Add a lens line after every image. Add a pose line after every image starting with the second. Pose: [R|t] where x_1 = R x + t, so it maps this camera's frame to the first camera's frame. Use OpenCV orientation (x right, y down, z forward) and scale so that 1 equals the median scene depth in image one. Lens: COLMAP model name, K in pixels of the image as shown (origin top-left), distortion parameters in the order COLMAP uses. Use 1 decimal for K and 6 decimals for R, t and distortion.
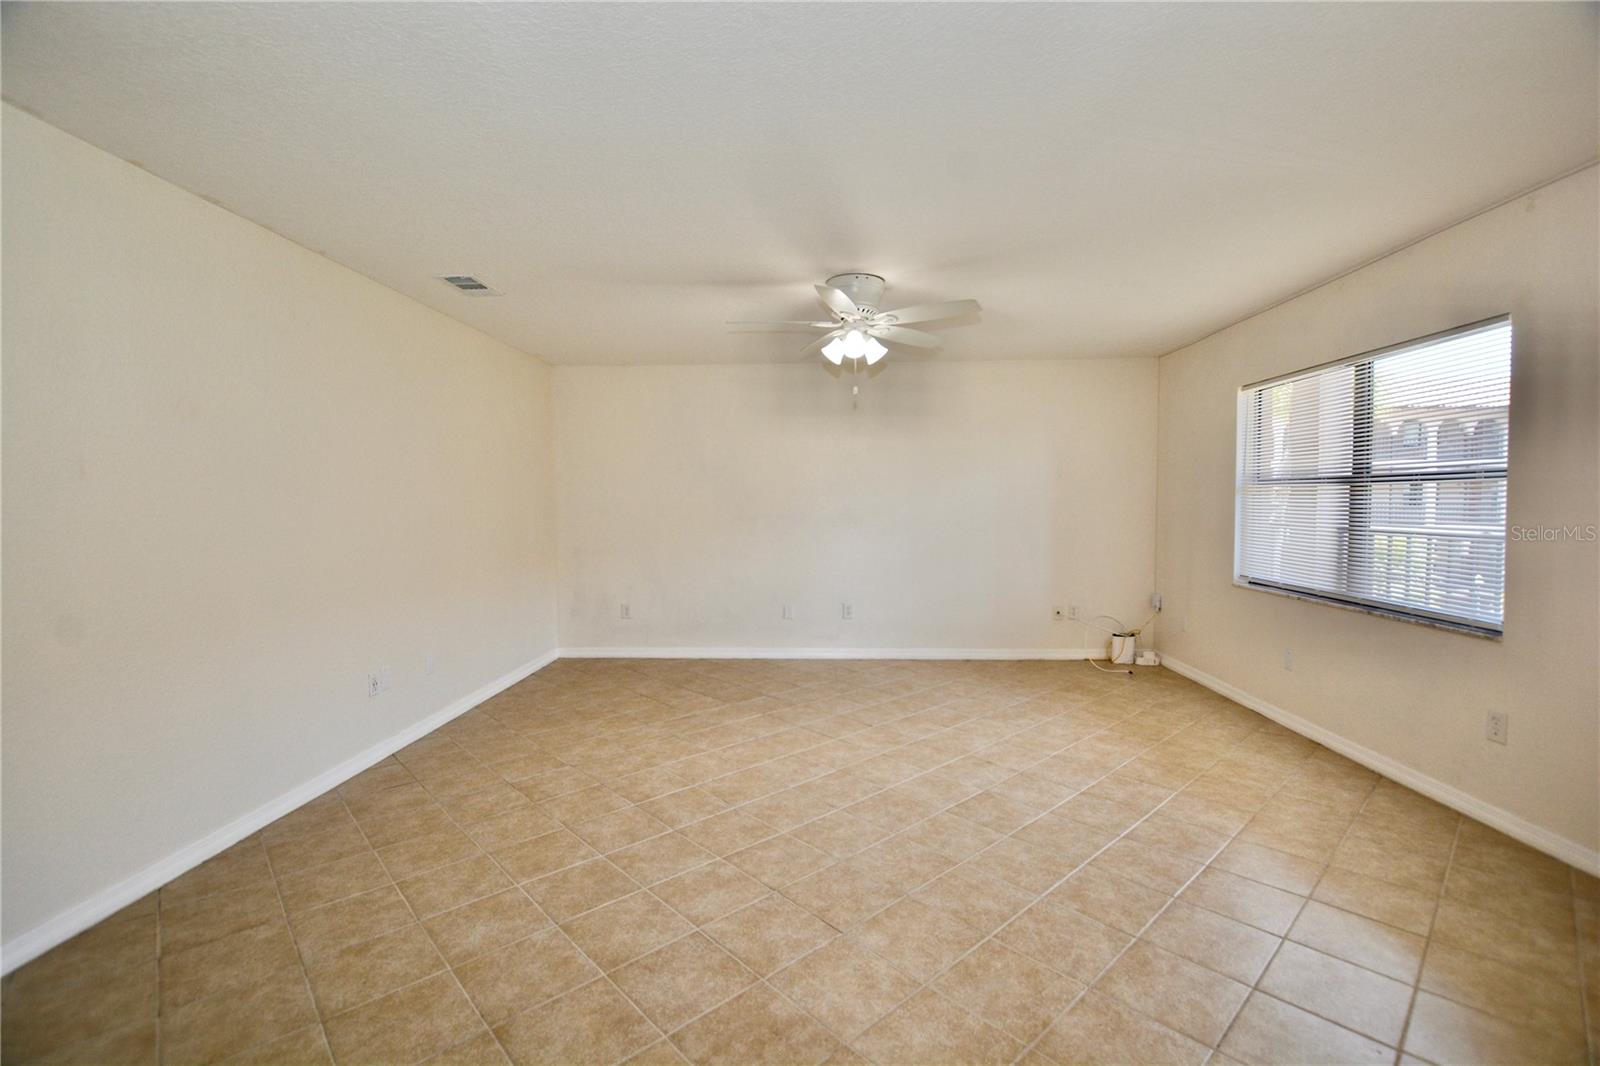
lens RADIAL K [[707.8, 0, 801.5], [0, 707.8, 532.3], [0, 0, 1]] dist [-0.037630, 0.006927]
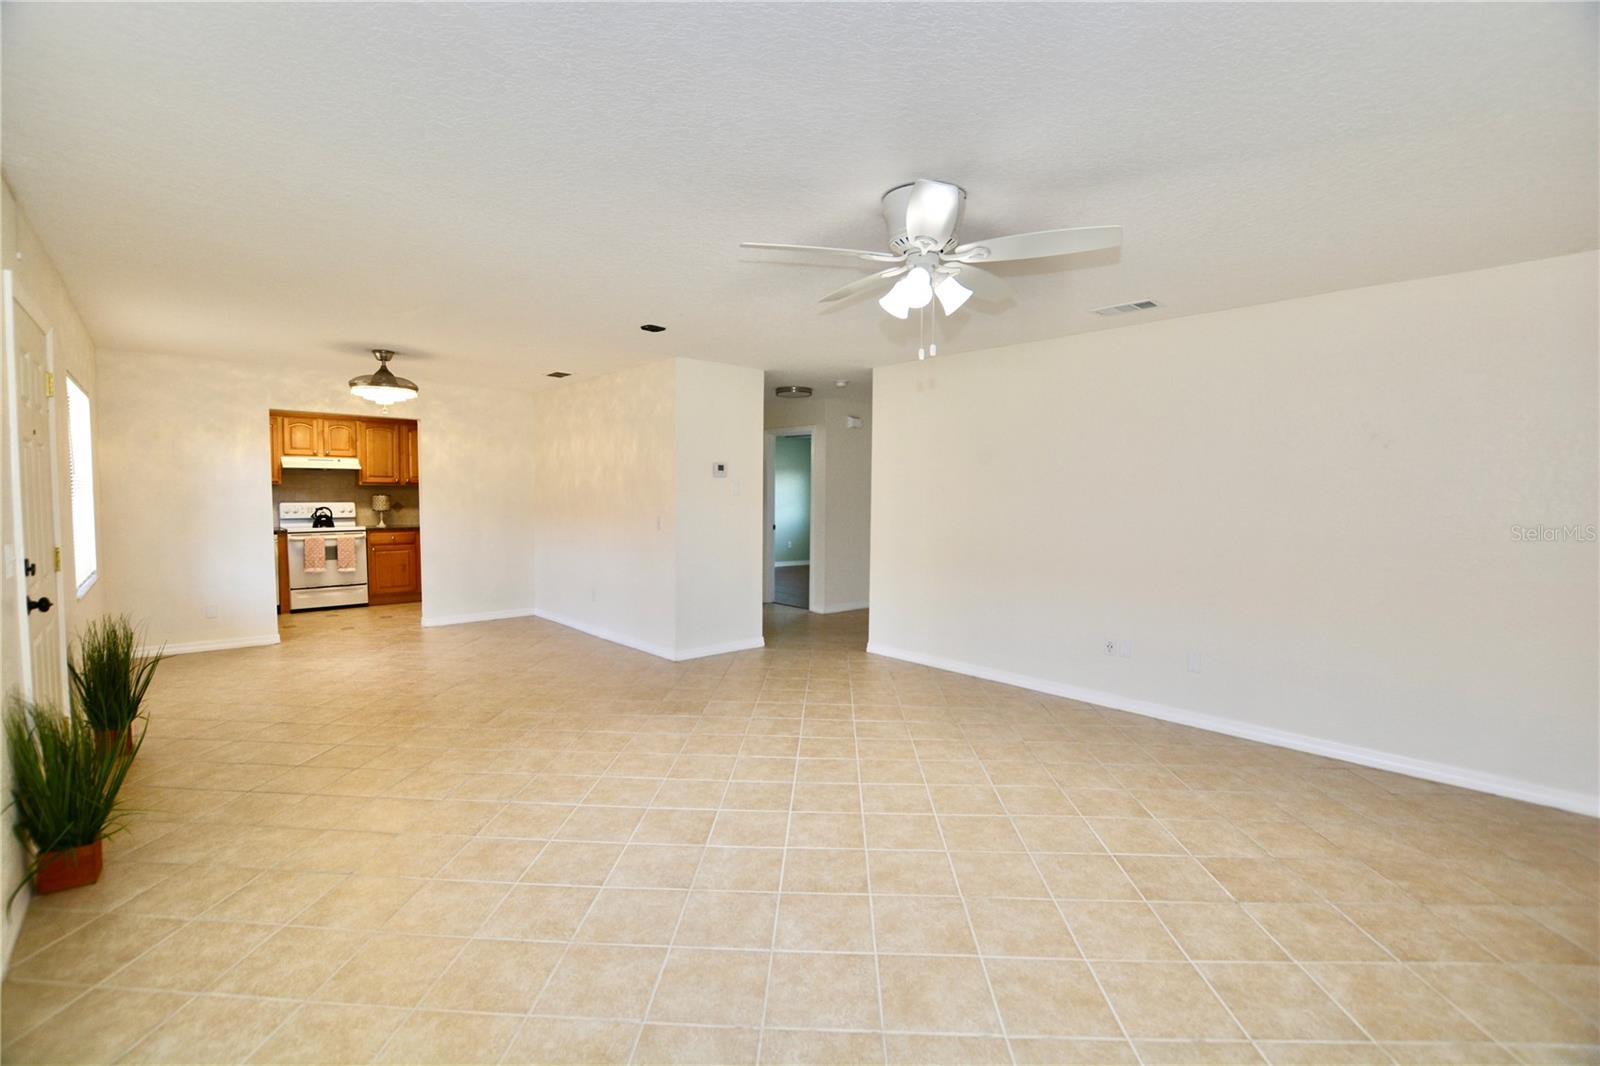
lens RADIAL K [[707.8, 0, 798.7], [0, 707.8, 533.7], [0, 0, 1]] dist [-0.037630, 0.006927]
pose [[-0.715105, 0.039236, -0.697915, 0.666630], [-0.034606, 0.995212, 0.091408, -0.084019], [0.698160, 0.089518, -0.710323, 1.445318]]
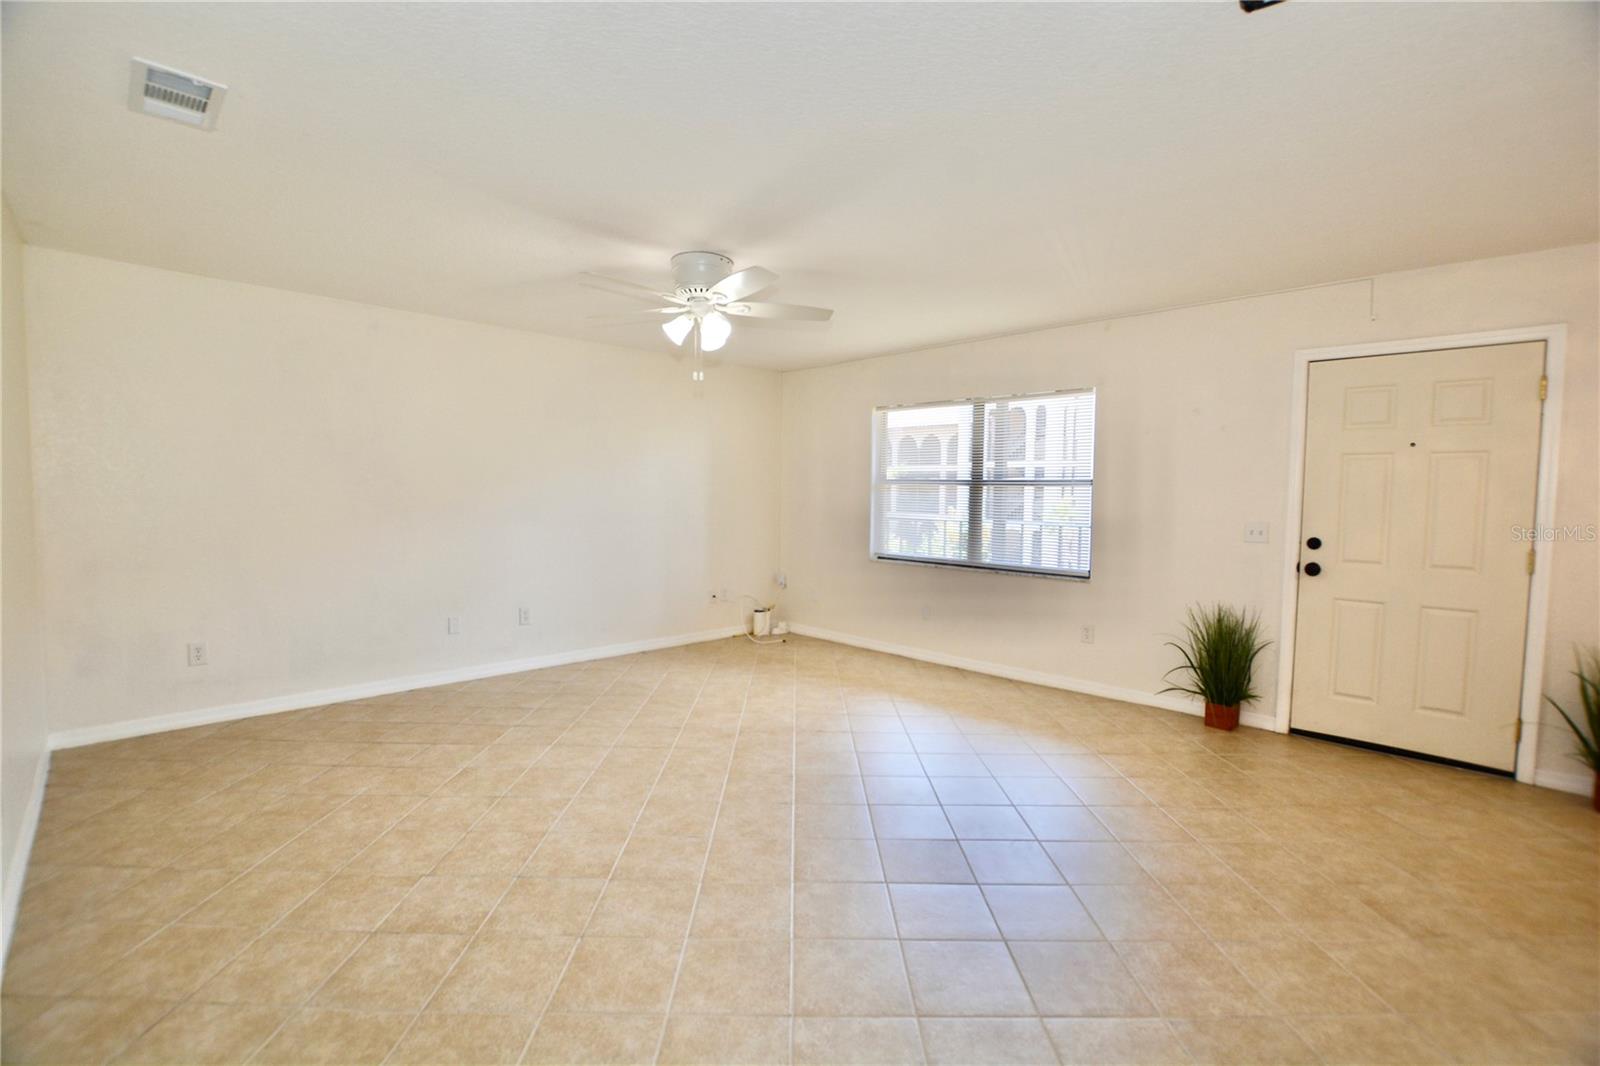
lens RADIAL K [[707.8, 0, 800.4], [0, 707.8, 529.0], [0, 0, 1]] dist [-0.037630, 0.006927]
pose [[0.677513, -0.023177, 0.735146, -0.543682], [0.015049, 0.999731, 0.017650, -0.009988], [-0.735357, -0.000895, 0.677679, 0.261806]]
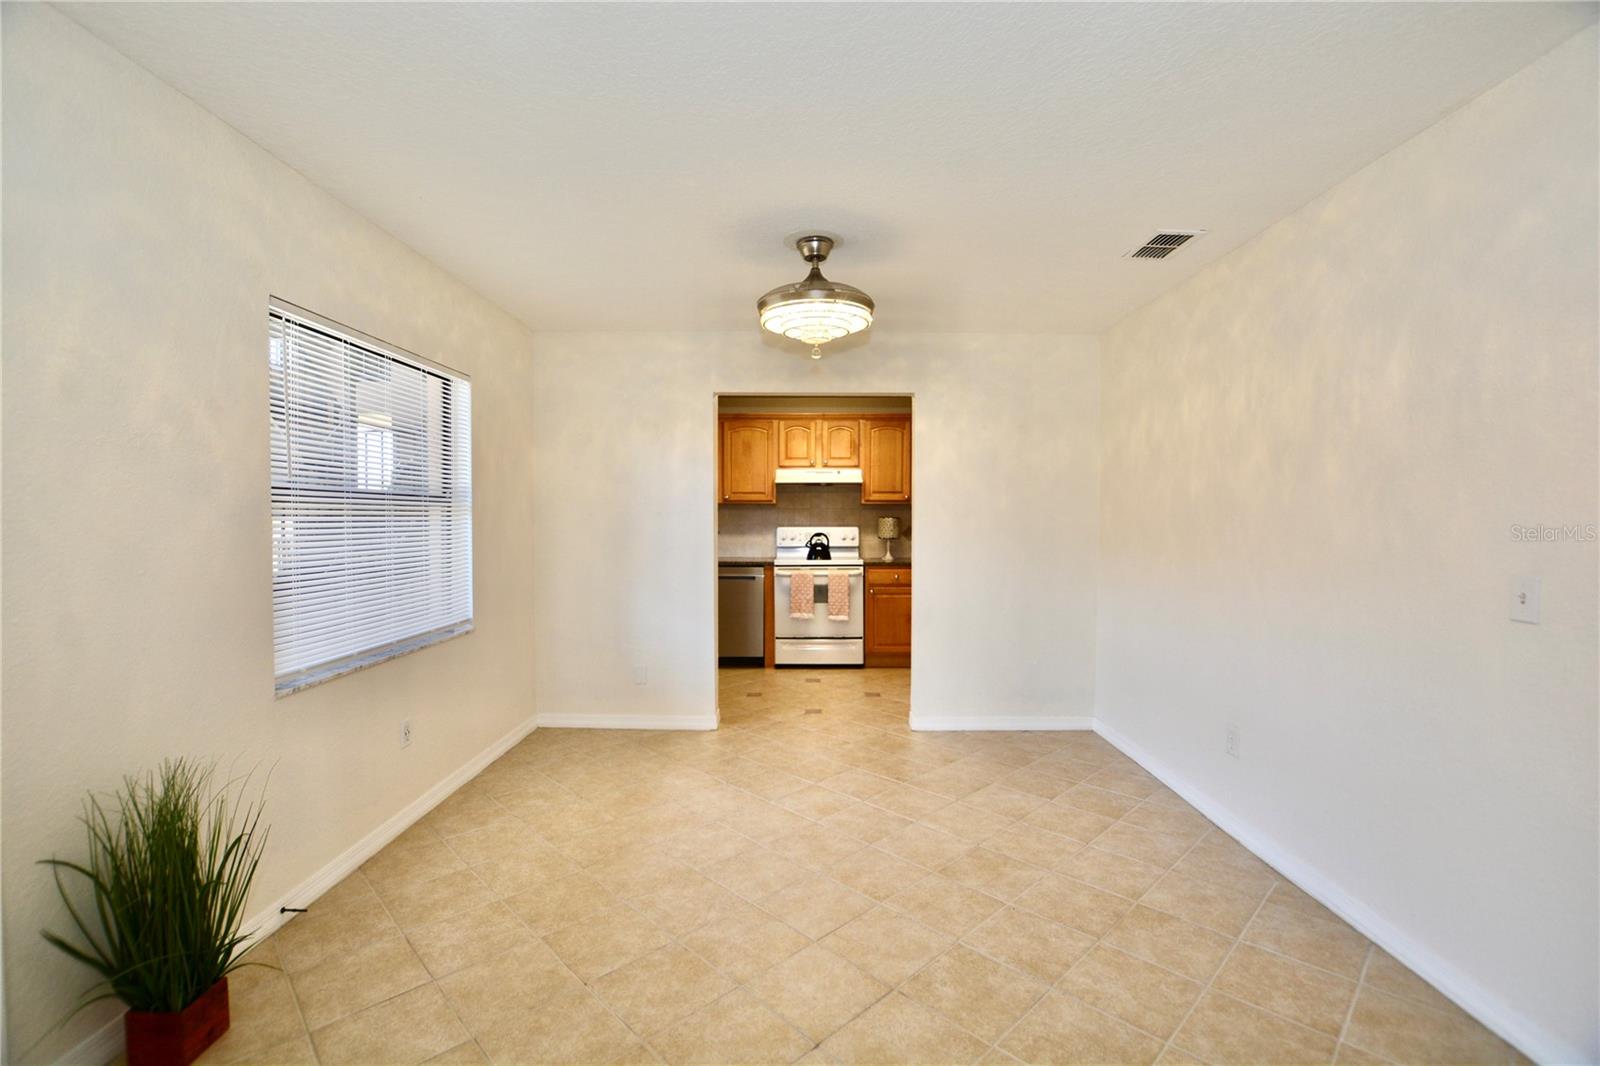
lens RADIAL K [[707.8, 0, 800.6], [0, 707.8, 534.7], [0, 0, 1]] dist [-0.037630, 0.006927]
pose [[-0.999795, 0.004330, -0.019756, 0.276607], [0.002947, 0.997577, 0.069512, -0.029994], [0.020009, 0.069439, -0.997386, 0.541181]]
